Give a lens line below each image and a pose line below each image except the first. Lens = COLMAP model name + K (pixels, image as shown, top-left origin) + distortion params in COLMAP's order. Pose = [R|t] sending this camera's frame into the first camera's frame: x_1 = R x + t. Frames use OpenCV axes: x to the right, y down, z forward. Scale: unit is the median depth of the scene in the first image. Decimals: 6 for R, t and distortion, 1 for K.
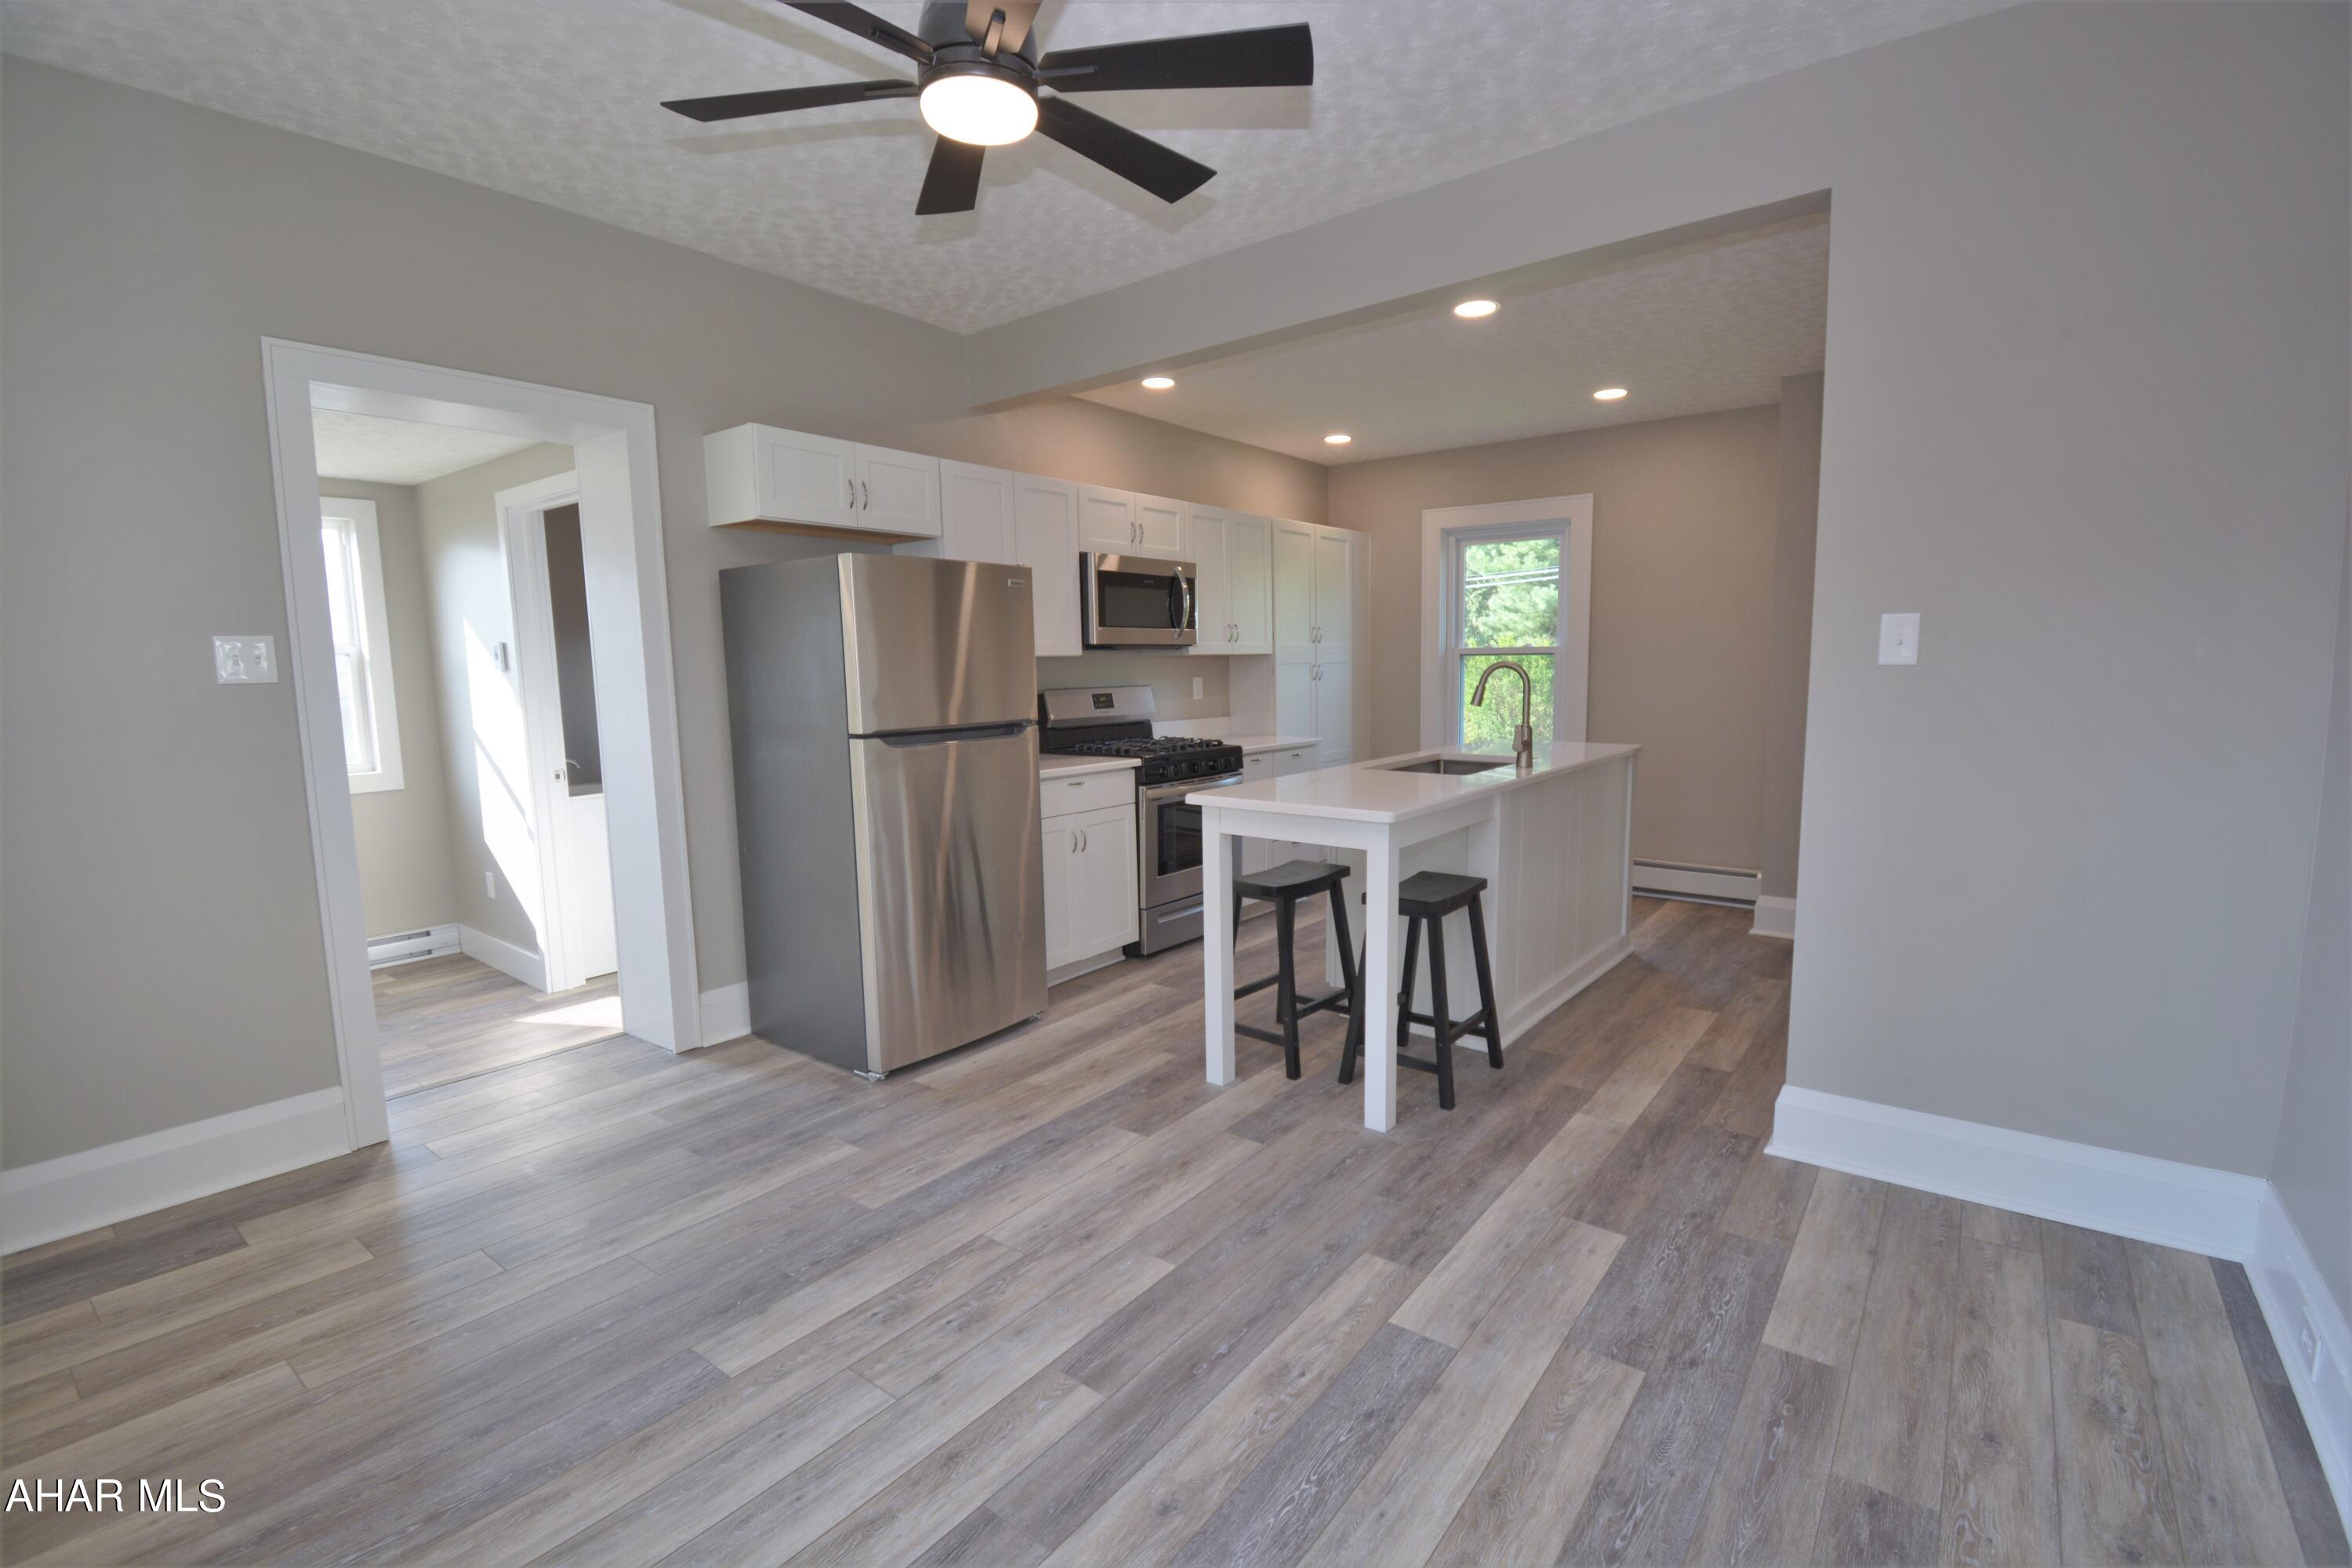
lens RADIAL K [[1058.8, 0, 1178.3], [0, 1058.8, 784.0], [0, 0, 1]] dist [0.012085, -0.012017]
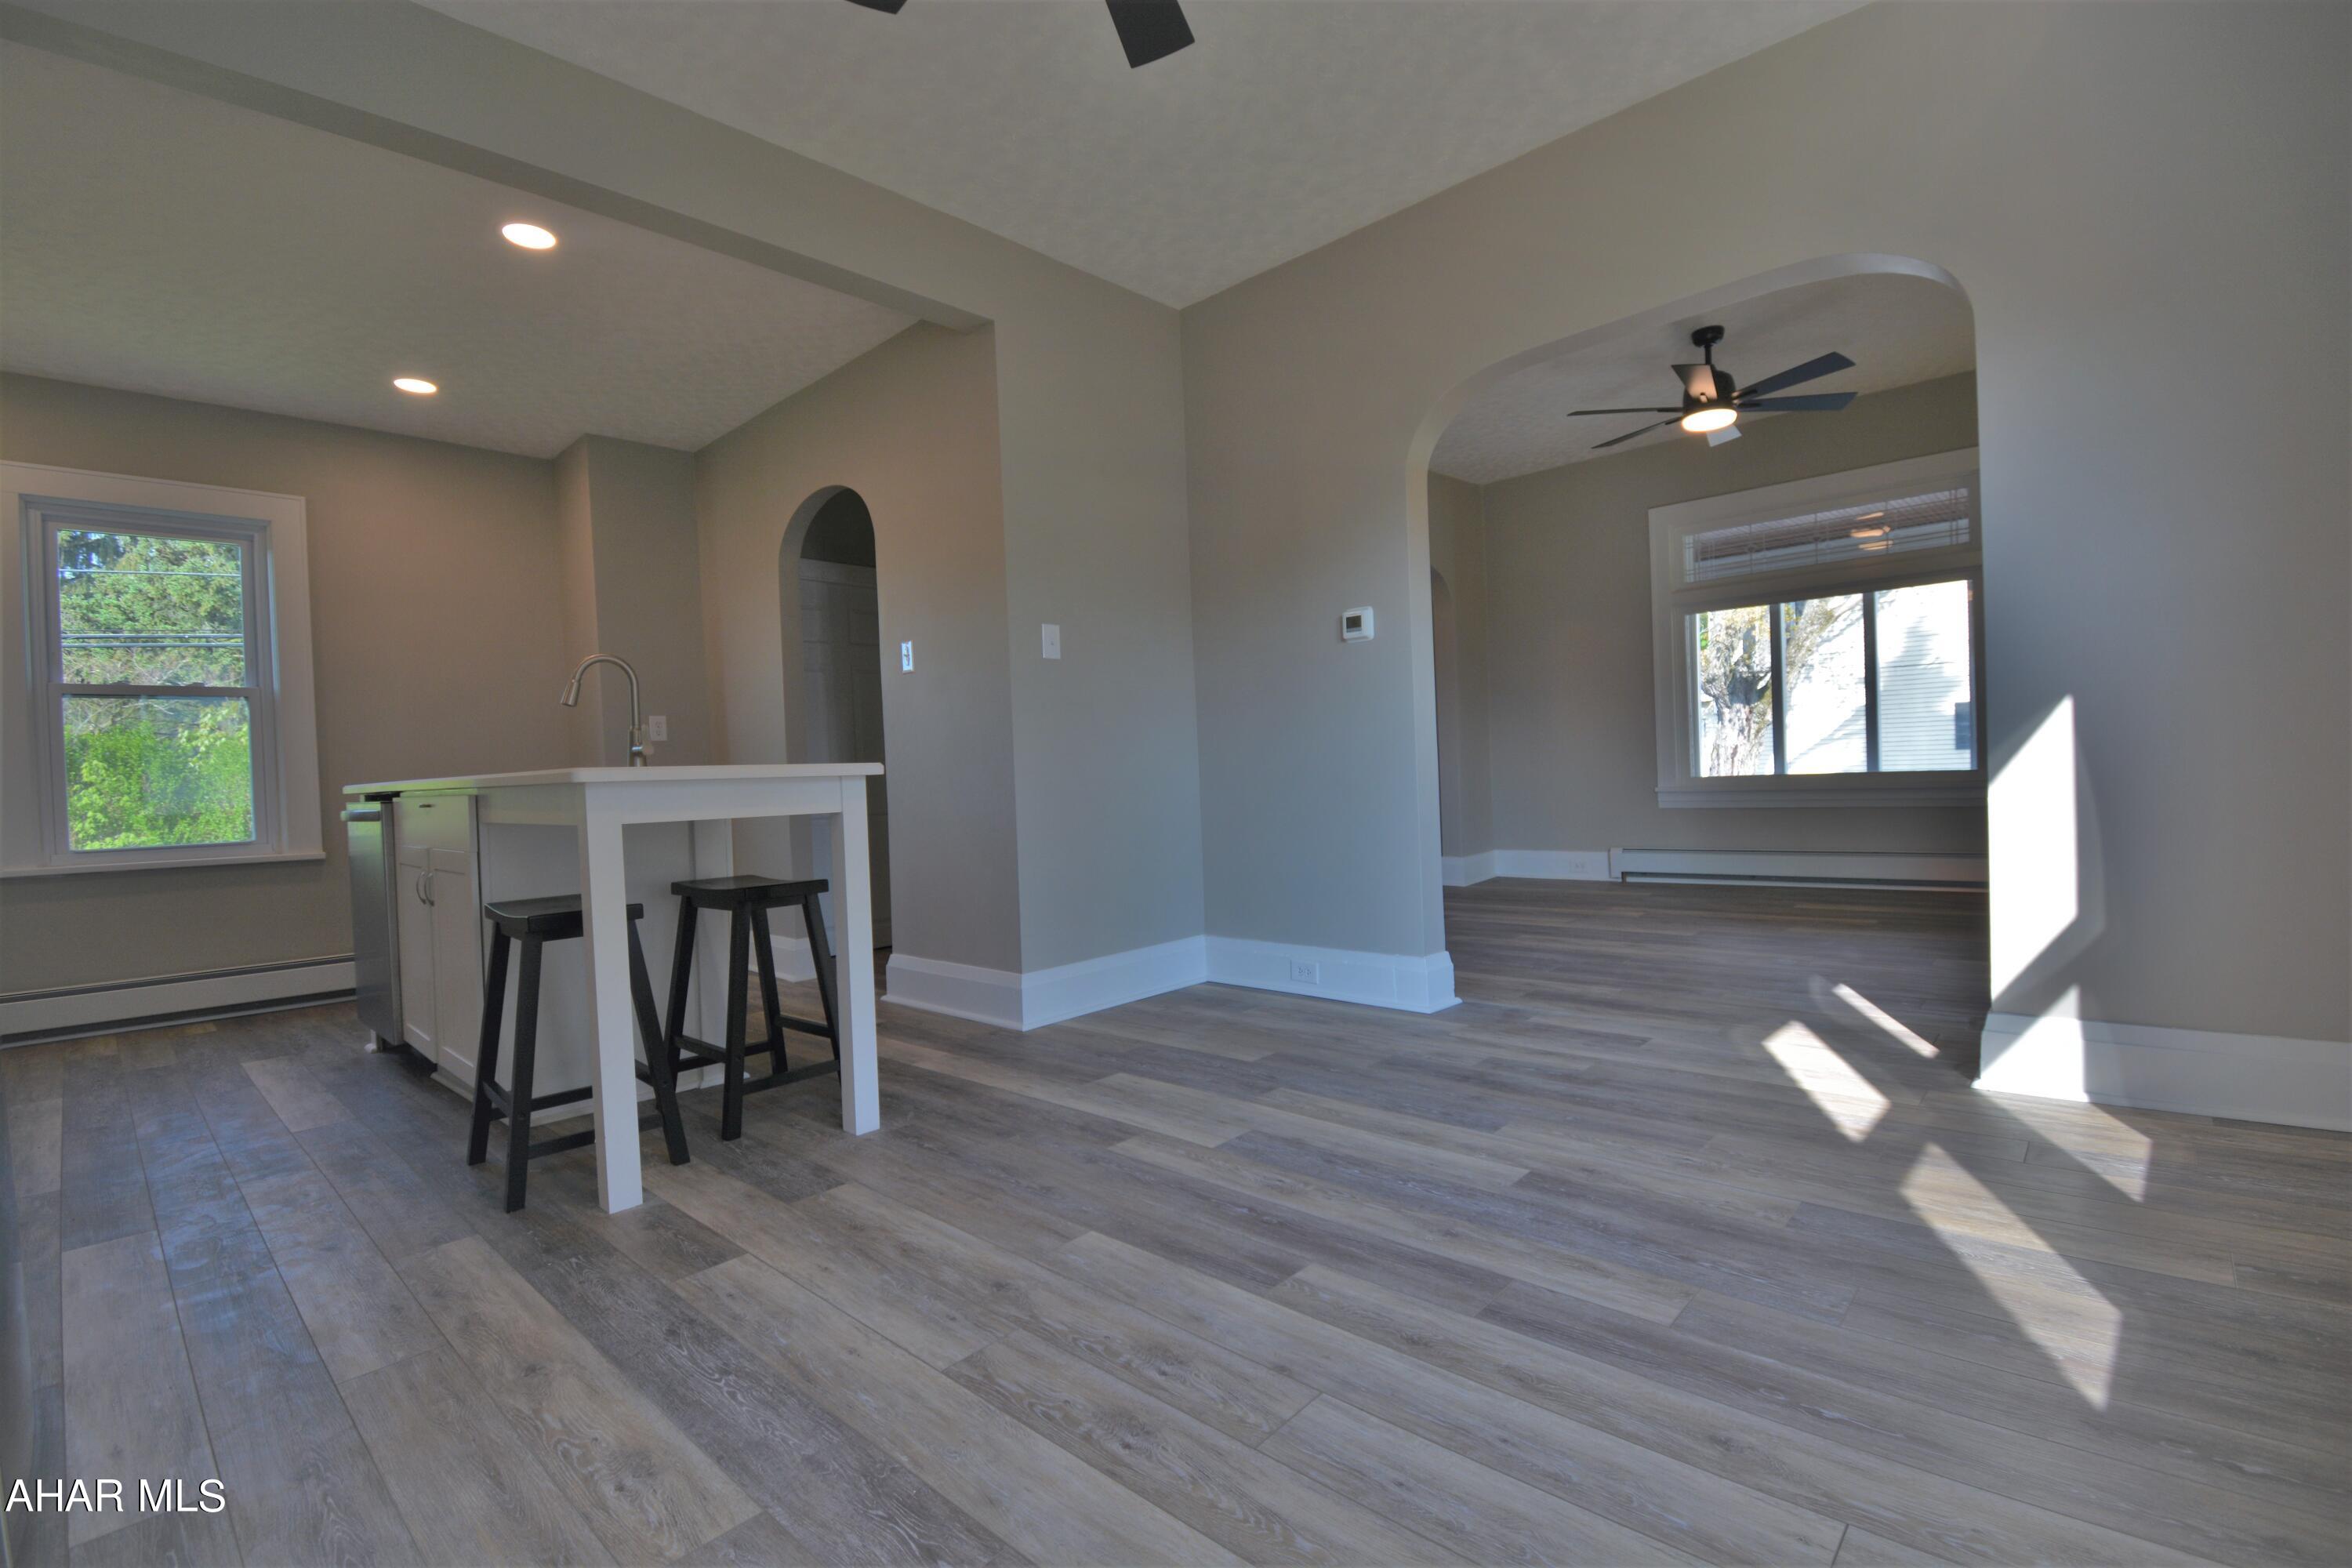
lens RADIAL K [[1058.8, 0, 1180.8], [0, 1058.8, 783.1], [0, 0, 1]] dist [0.012085, -0.012017]
pose [[0.073609, 0.001825, 0.997286, -0.837565], [0.156925, 0.987520, -0.013389, 0.115947], [-0.984864, 0.157485, 0.072404, 0.792673]]
